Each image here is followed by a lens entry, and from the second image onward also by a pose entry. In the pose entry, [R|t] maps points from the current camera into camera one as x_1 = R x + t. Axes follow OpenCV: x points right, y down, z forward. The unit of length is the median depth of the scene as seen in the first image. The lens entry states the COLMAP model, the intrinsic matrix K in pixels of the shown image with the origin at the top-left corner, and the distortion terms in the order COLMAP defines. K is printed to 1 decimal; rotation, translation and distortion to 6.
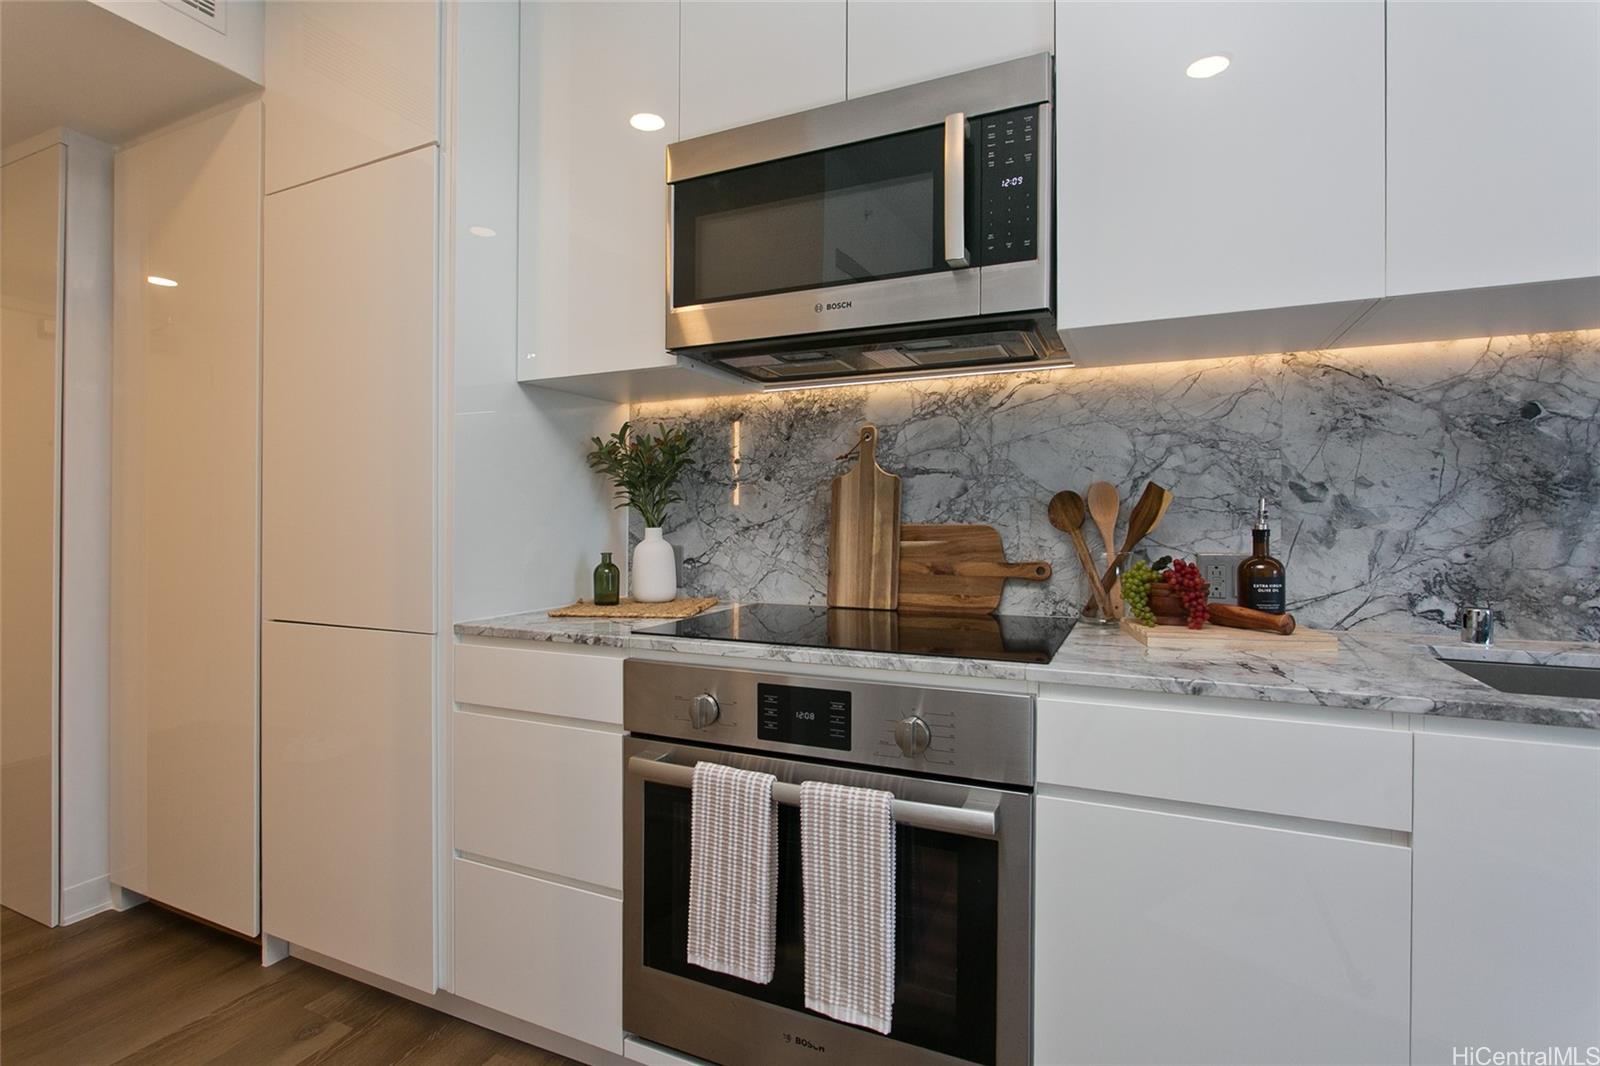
lens RADIAL K [[816.9, 0, 797.2], [0, 816.9, 509.9], [0, 0, 1]] dist [-0.012275, -0.000913]
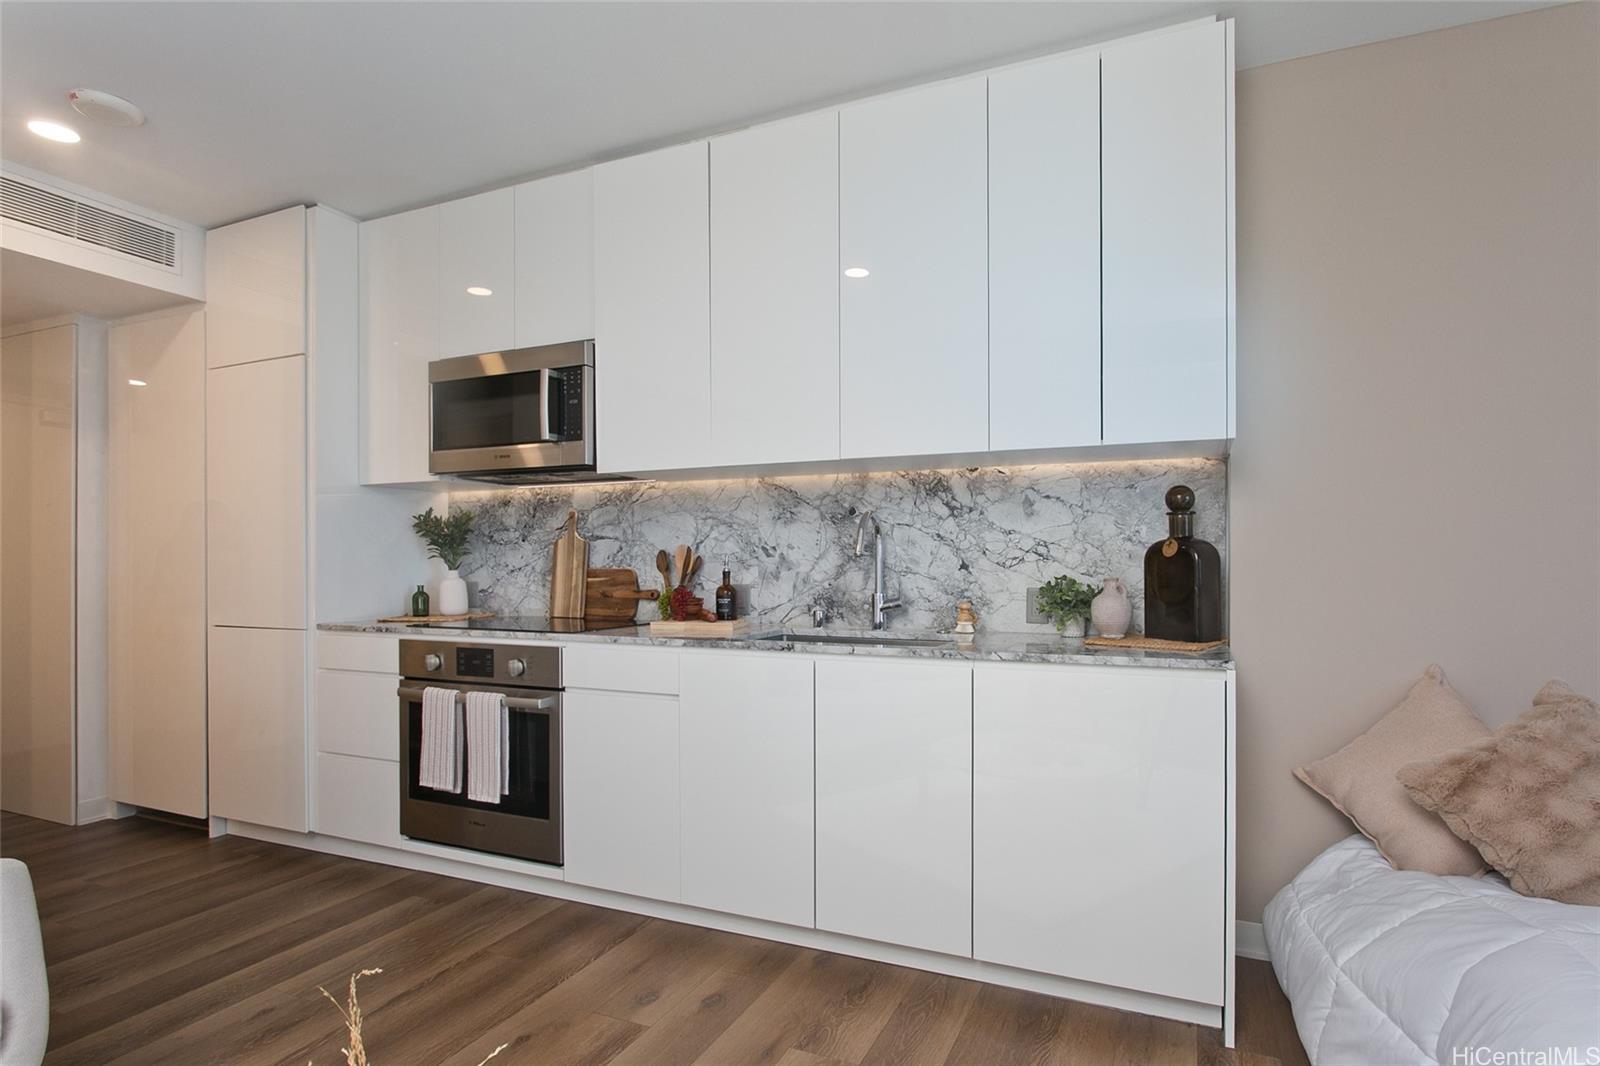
lens RADIAL K [[826.0, 0, 803.3], [0, 826.0, 564.0], [0, 0, 1]] dist [0.001013, 0.000708]
pose [[0.999735, 0.001103, 0.023001, 0.578949], [-0.001369, 0.999932, 0.011551, -0.013379], [-0.022986, -0.011579, 0.999669, -0.800759]]
